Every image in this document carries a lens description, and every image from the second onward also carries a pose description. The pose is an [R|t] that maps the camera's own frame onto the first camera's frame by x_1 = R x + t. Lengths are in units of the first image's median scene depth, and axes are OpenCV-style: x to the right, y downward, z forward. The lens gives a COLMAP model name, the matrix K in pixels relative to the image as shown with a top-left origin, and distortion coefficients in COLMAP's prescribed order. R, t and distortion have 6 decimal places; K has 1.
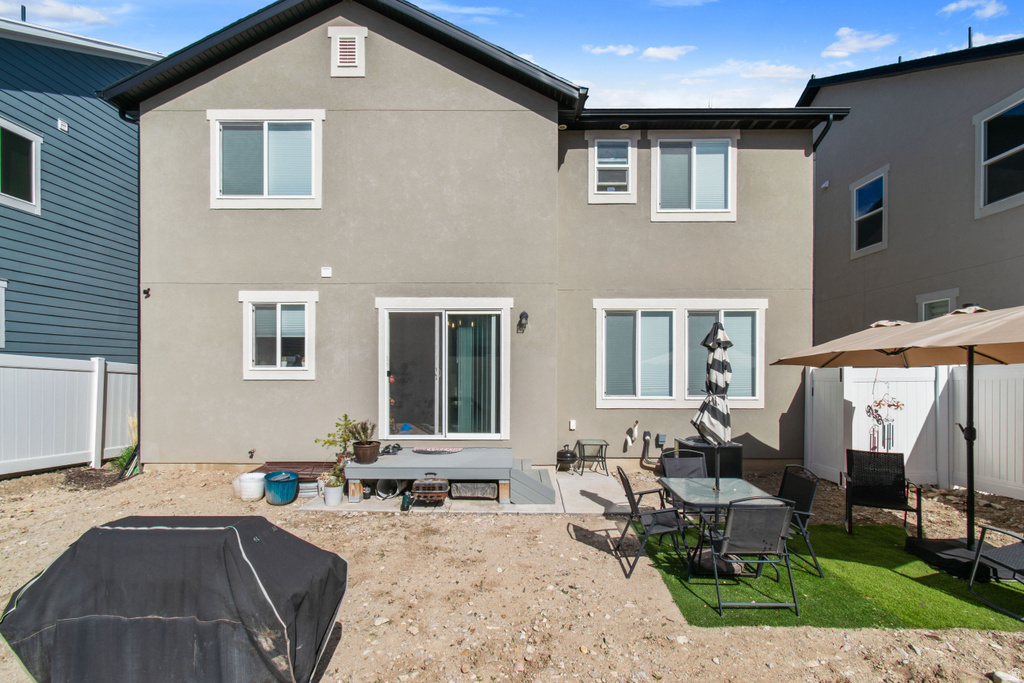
lens RADIAL K [[456.6, 0, 522.6], [0, 456.6, 372.2], [0, 0, 1]] dist [0.007227, -0.001729]
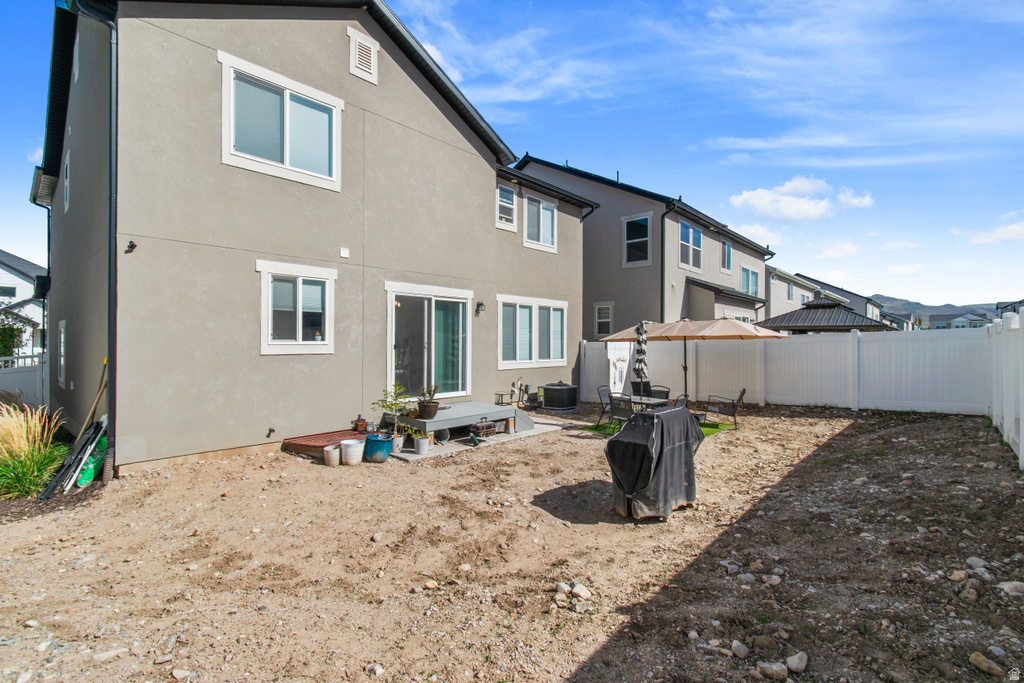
lens RADIAL K [[456.6, 0, 510.4], [0, 456.6, 341.8], [0, 0, 1]] dist [0.007227, -0.001729]
pose [[0.683715, 0.000851, 0.729749, -0.944505], [0.000593, 0.999998, -0.001721, -0.008064], [-0.729749, 0.001610, 0.683713, -0.014244]]
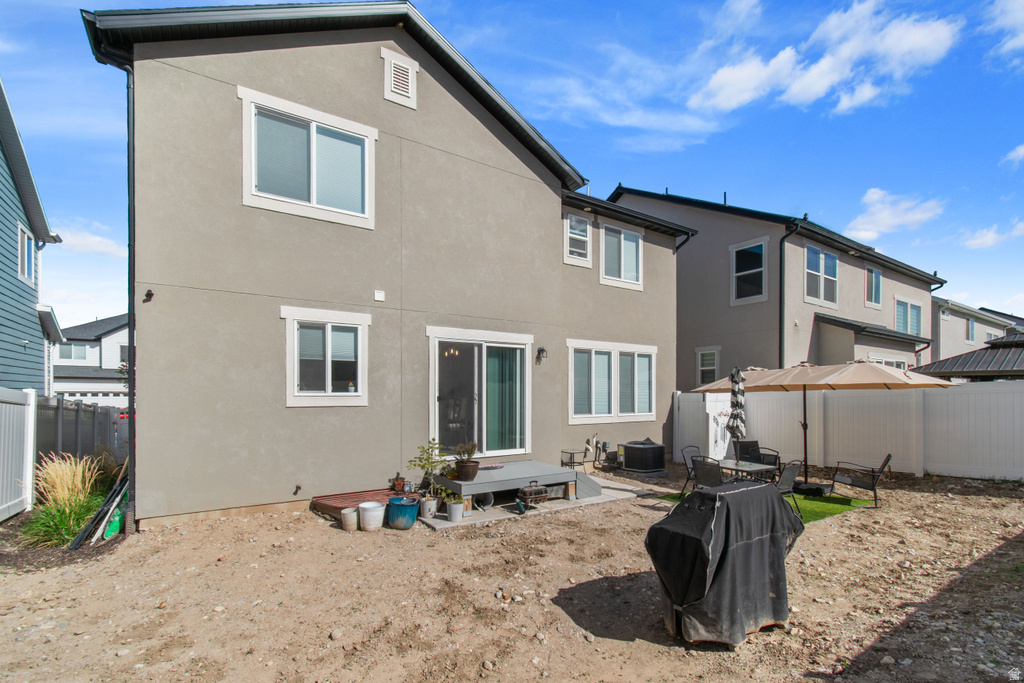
lens RADIAL K [[456.6, 0, 519.3], [0, 456.6, 398.3], [0, 0, 1]] dist [0.007227, -0.001729]
pose [[0.831772, -0.007029, 0.555073, -0.726071], [0.002762, 0.999960, 0.008523, -0.006621], [-0.555111, -0.005556, 0.831758, 0.014843]]
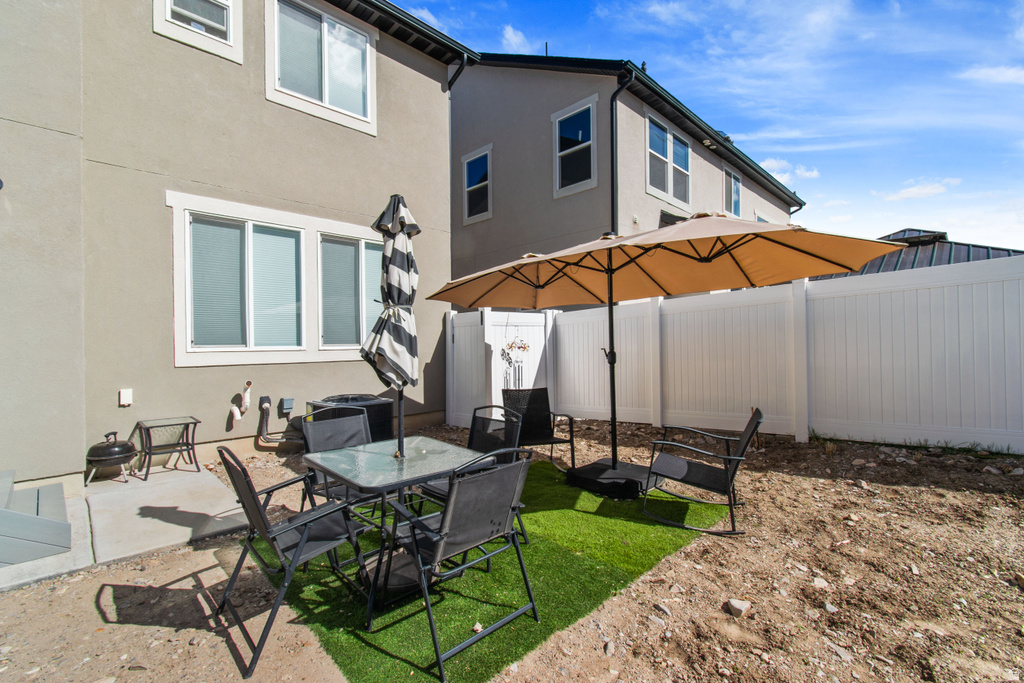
lens RADIAL K [[456.6, 0, 509.1], [0, 456.6, 342.9], [0, 0, 1]] dist [0.007227, -0.001729]
pose [[0.711386, -0.008537, 0.702750, 0.051154], [0.016528, 0.999853, -0.004585, 0.062269], [-0.702607, 0.014877, 0.711422, 0.261189]]
